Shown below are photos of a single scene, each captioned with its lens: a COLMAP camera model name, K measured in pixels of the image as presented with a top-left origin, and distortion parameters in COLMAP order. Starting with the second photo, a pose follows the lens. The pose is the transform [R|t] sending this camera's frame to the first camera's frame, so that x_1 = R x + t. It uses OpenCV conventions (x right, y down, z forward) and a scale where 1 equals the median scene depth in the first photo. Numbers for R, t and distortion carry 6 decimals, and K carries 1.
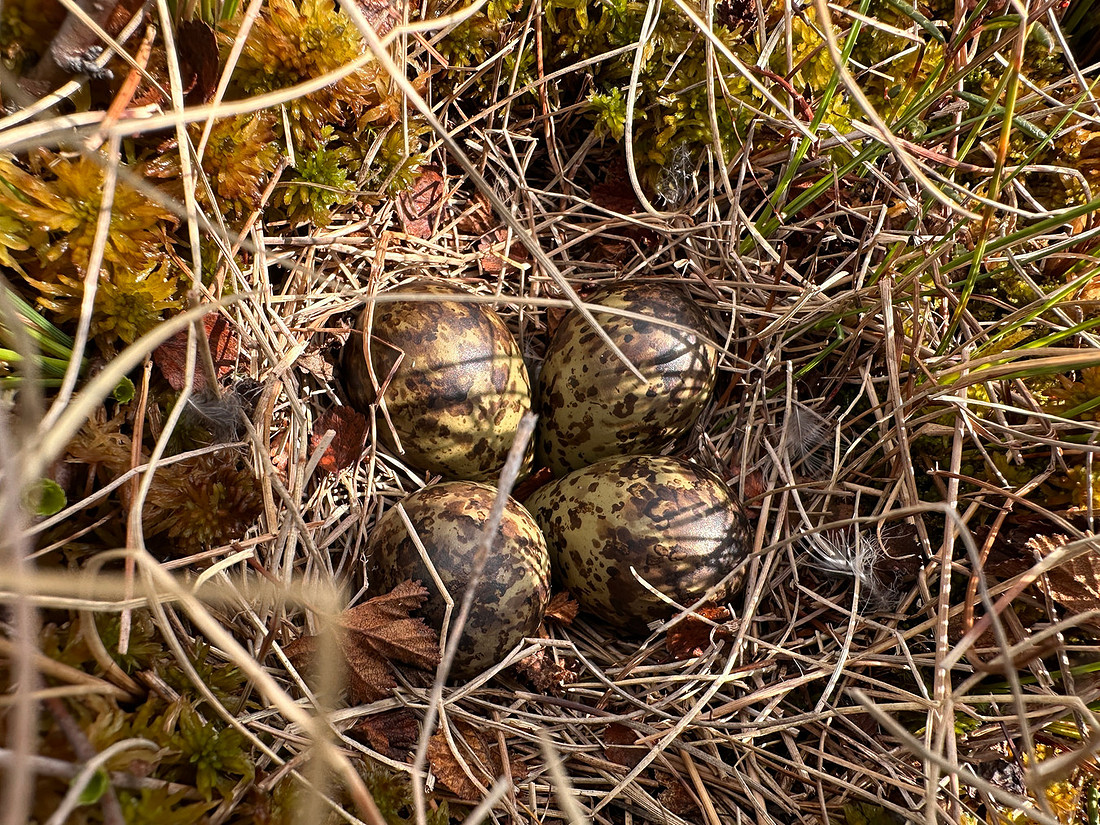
lens RADIAL K [[788.7, 0, 531.8], [0, 788.7, 446.9], [0, 0, 1]] dist [0.009980, -0.019086]
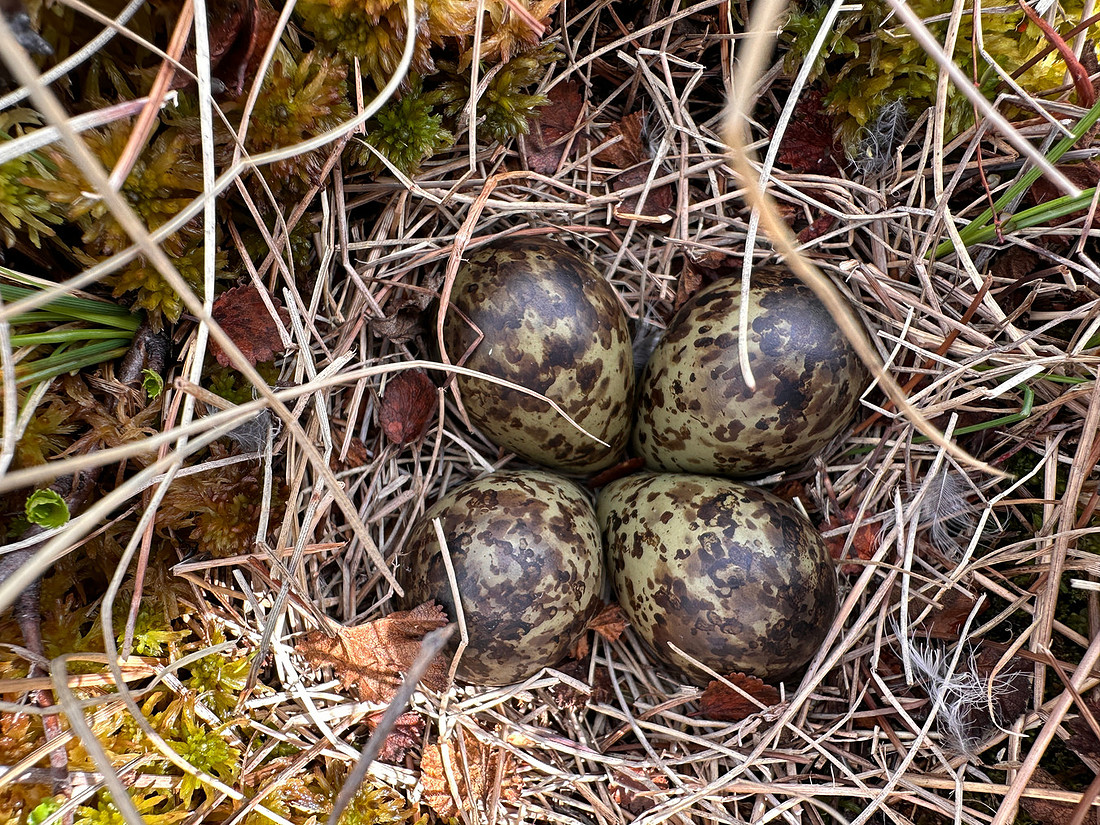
lens RADIAL K [[788.7, 0, 519.8], [0, 788.7, 481.5], [0, 0, 1]] dist [0.009980, -0.019086]
pose [[0.953712, 0.228622, -0.195358, 0.086453], [-0.162960, 0.938888, 0.303204, -0.235150], [0.252738, -0.257334, 0.932686, 0.136463]]
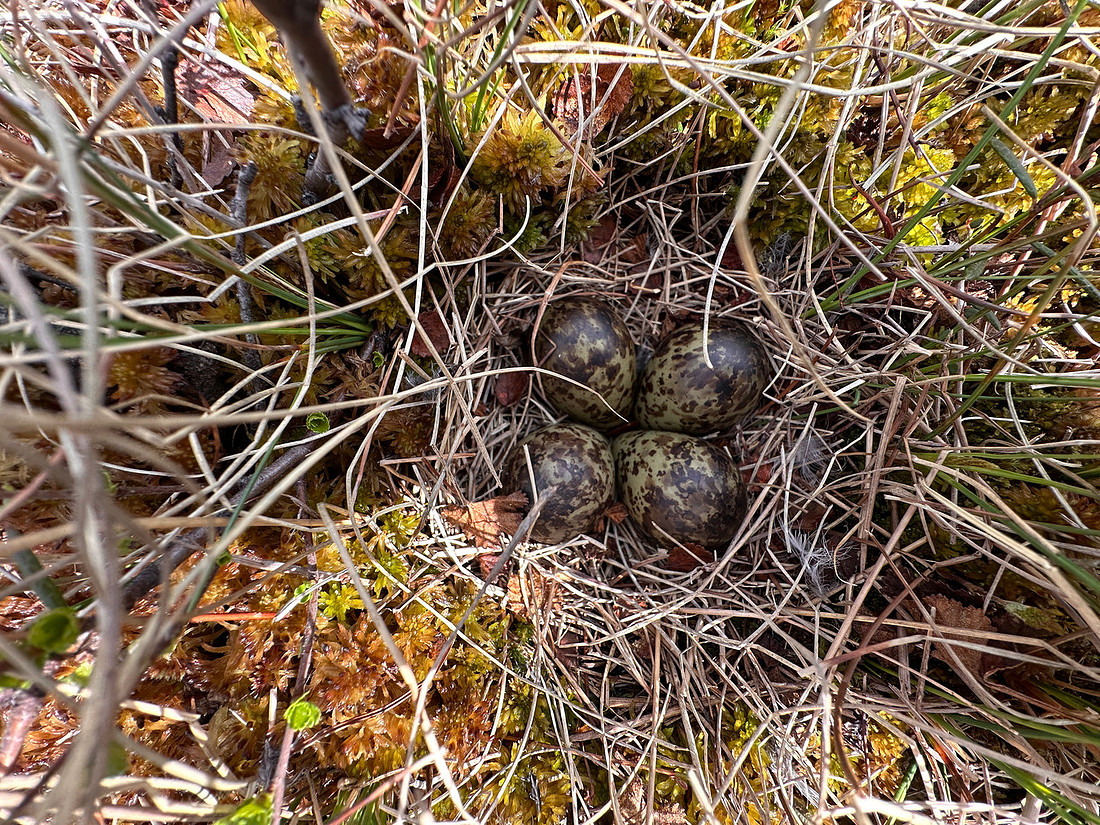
lens RADIAL K [[451.8, 0, 553.8], [0, 451.8, 410.7], [0, 0, 1]] dist [-0.004191, -0.001611]
pose [[0.937899, 0.262795, -0.226459, 0.076415], [-0.210650, 0.950092, 0.230111, -0.201357], [0.275629, -0.168117, 0.946449, 0.097412]]
